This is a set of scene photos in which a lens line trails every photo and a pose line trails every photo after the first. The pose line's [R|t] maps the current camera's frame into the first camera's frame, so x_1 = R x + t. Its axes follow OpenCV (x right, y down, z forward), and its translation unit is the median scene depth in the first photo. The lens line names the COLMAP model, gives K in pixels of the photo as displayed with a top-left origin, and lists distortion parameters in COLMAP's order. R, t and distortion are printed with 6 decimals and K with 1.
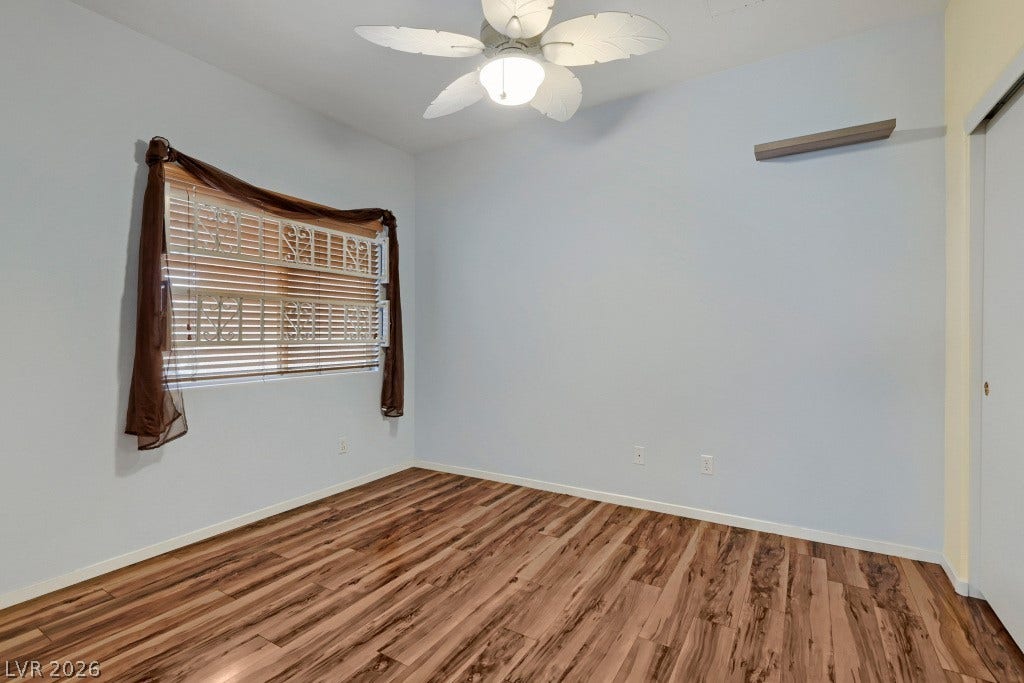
lens RADIAL K [[468.6, 0, 511.1], [0, 468.6, 338.8], [0, 0, 1]] dist [0.037698, -0.027274]
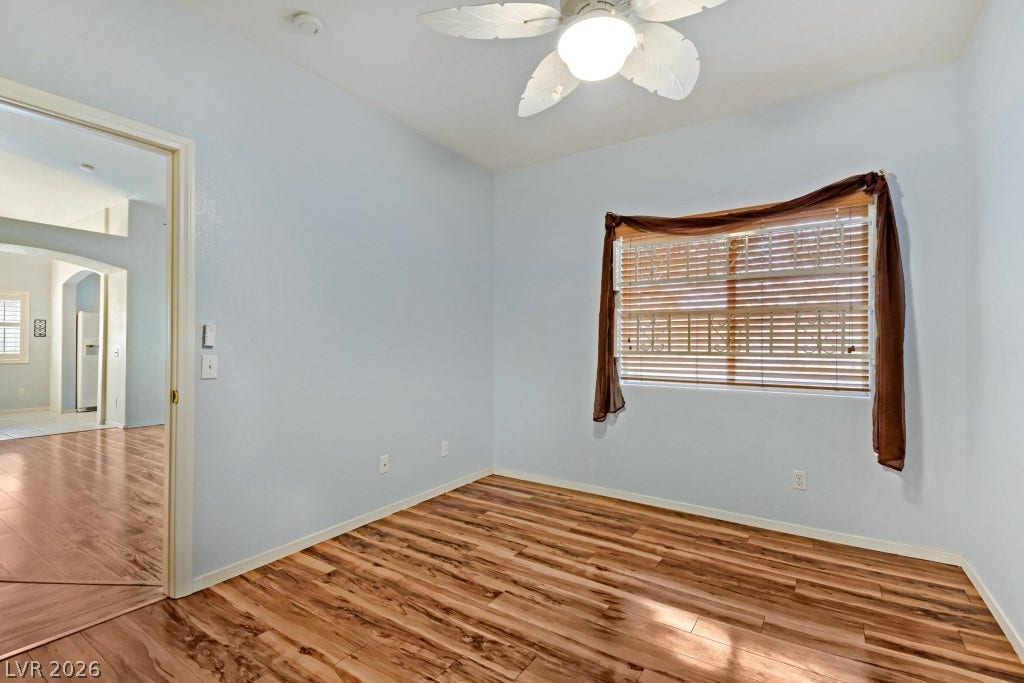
lens RADIAL K [[468.6, 0, 511.1], [0, 468.6, 338.8], [0, 0, 1]] dist [0.037698, -0.027274]
pose [[-0.039612, -0.007773, -0.999185, 0.647526], [-0.013545, 0.999882, -0.007241, -0.013455], [0.999123, 0.013247, -0.039712, 0.673249]]
